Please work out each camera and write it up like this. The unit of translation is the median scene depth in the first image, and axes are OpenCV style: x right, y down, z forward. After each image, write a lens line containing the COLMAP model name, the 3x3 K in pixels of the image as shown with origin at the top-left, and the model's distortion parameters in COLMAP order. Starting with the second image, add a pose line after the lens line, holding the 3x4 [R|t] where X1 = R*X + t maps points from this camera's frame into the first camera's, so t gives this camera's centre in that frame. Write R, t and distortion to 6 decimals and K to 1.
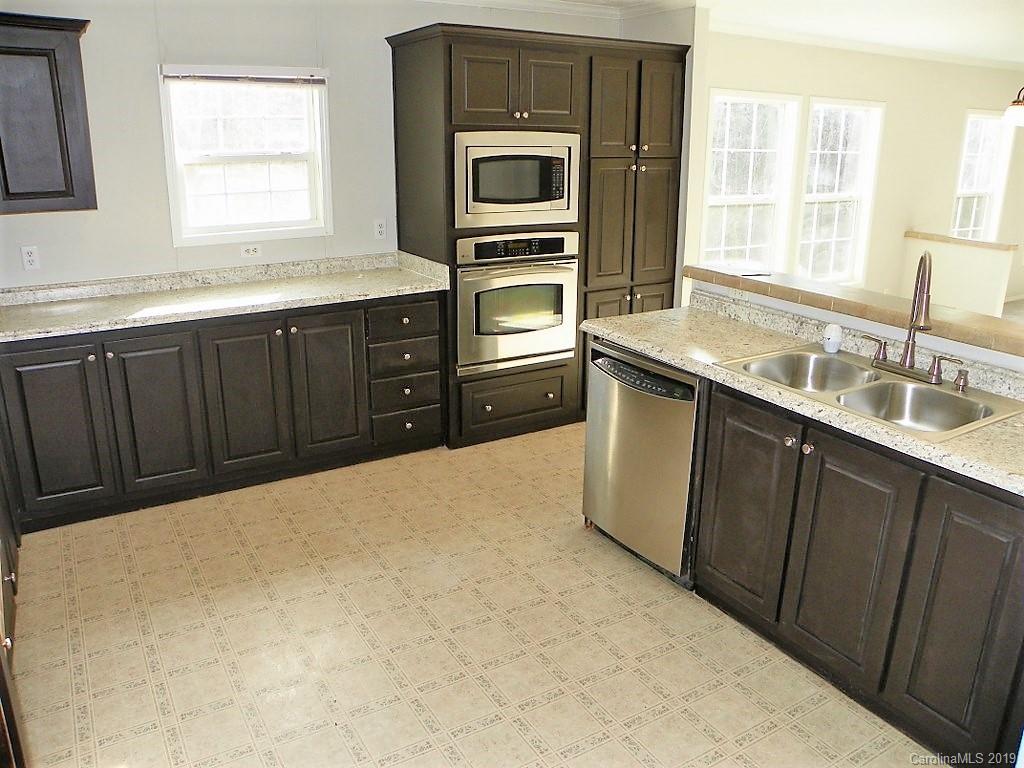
lens RADIAL K [[794.2, 0, 512.0], [0, 794.2, 384.0], [0, 0, 1]] dist [-0.171433, 0.122012]
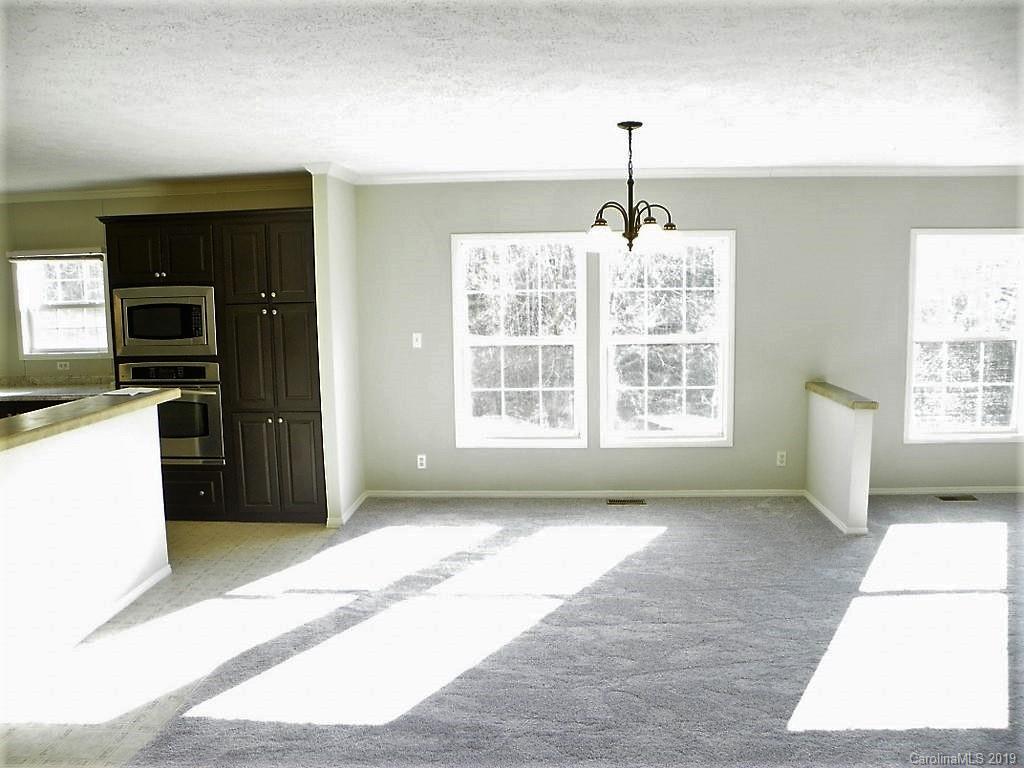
lens RADIAL K [[794.2, 0, 512.0], [0, 794.2, 384.0], [0, 0, 1]] dist [-0.171433, 0.122012]
pose [[0.819970, 0.049007, -0.570304, 1.248791], [-0.152244, 0.979113, -0.134757, -0.068781], [0.551788, 0.197322, 0.810305, 0.281416]]
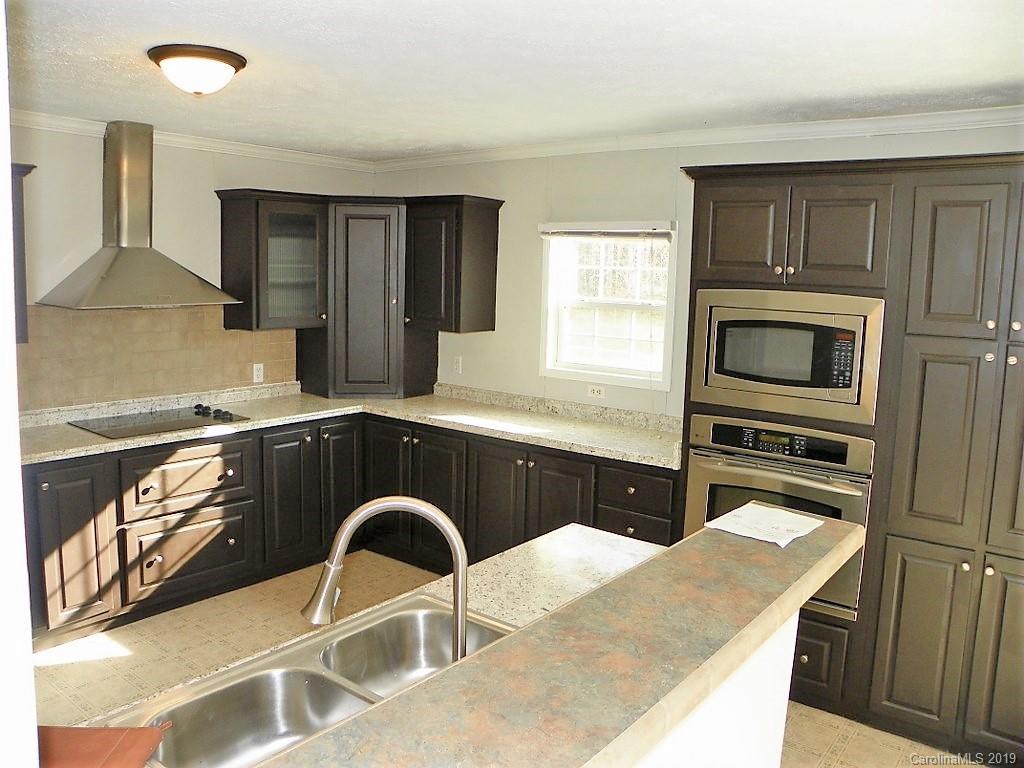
lens RADIAL K [[794.2, 0, 512.0], [0, 794.2, 384.0], [0, 0, 1]] dist [-0.171433, 0.122012]
pose [[0.352136, 0.130321, -0.926832, 0.619324], [-0.306923, 0.951579, 0.017190, -0.164533], [0.884194, 0.278412, 0.375084, 0.492455]]
